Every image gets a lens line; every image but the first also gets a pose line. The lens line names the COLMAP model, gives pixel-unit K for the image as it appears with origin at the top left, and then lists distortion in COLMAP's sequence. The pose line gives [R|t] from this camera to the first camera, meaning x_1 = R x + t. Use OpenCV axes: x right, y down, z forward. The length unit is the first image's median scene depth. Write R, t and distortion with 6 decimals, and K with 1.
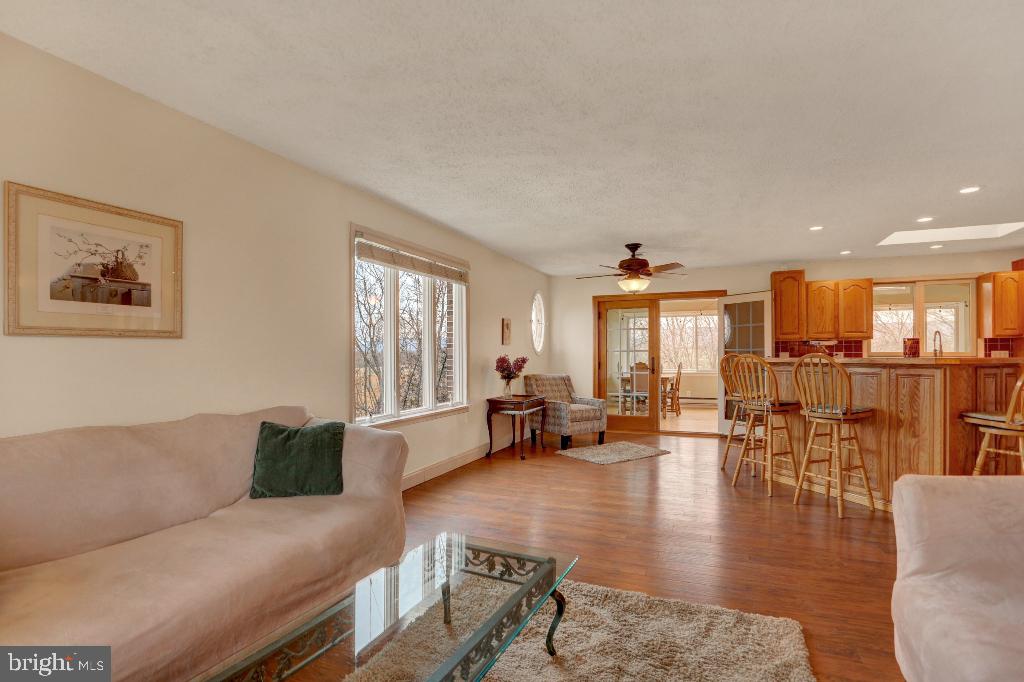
lens RADIAL K [[498.8, 0, 511.2], [0, 498.8, 355.2], [0, 0, 1]] dist [-0.066582, 0.023843]
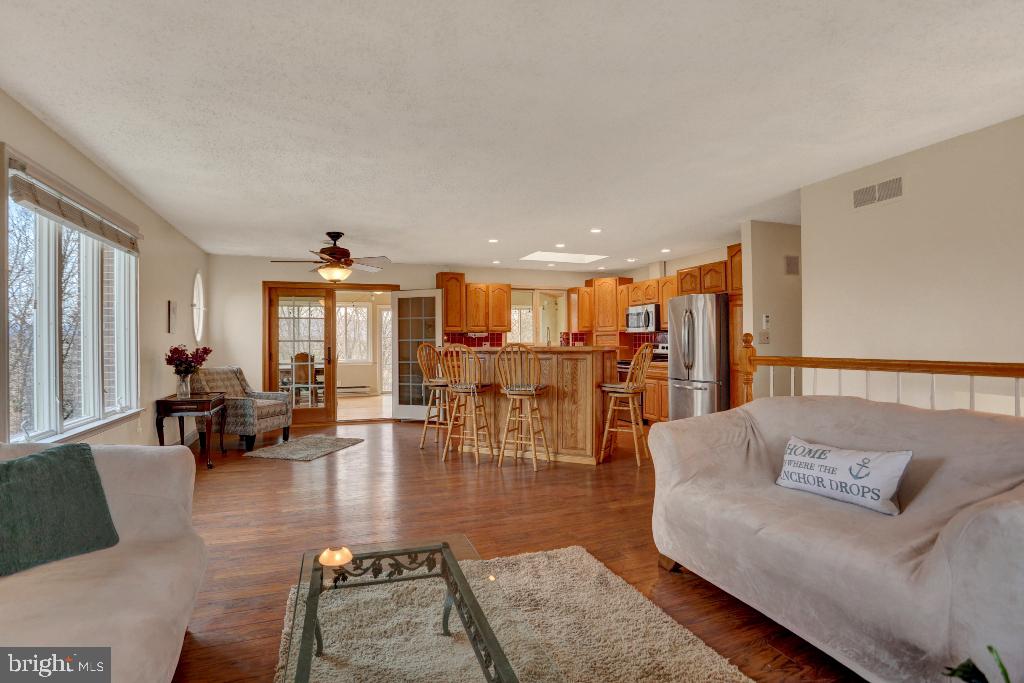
lens RADIAL K [[498.8, 0, 499.2], [0, 498.8, 340.7], [0, 0, 1]] dist [-0.066582, 0.023843]
pose [[0.736441, 0.004245, 0.676488, -0.177474], [0.002197, 0.999960, -0.008667, 0.000440], [-0.676498, 0.007869, 0.736402, 0.056011]]
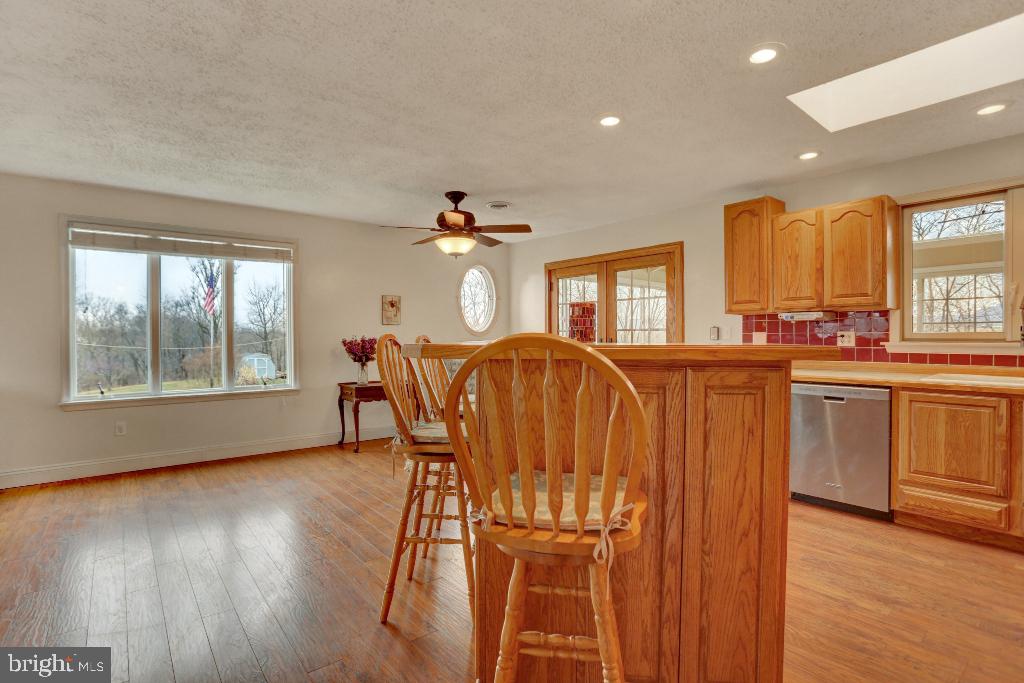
lens RADIAL K [[498.8, 0, 500.9], [0, 498.8, 341.0], [0, 0, 1]] dist [-0.066582, 0.023843]
pose [[0.881915, 0.007054, -0.471356, 0.670135], [-0.001592, 0.999927, 0.011986, -0.001784], [0.471406, -0.009820, 0.881861, 0.344509]]
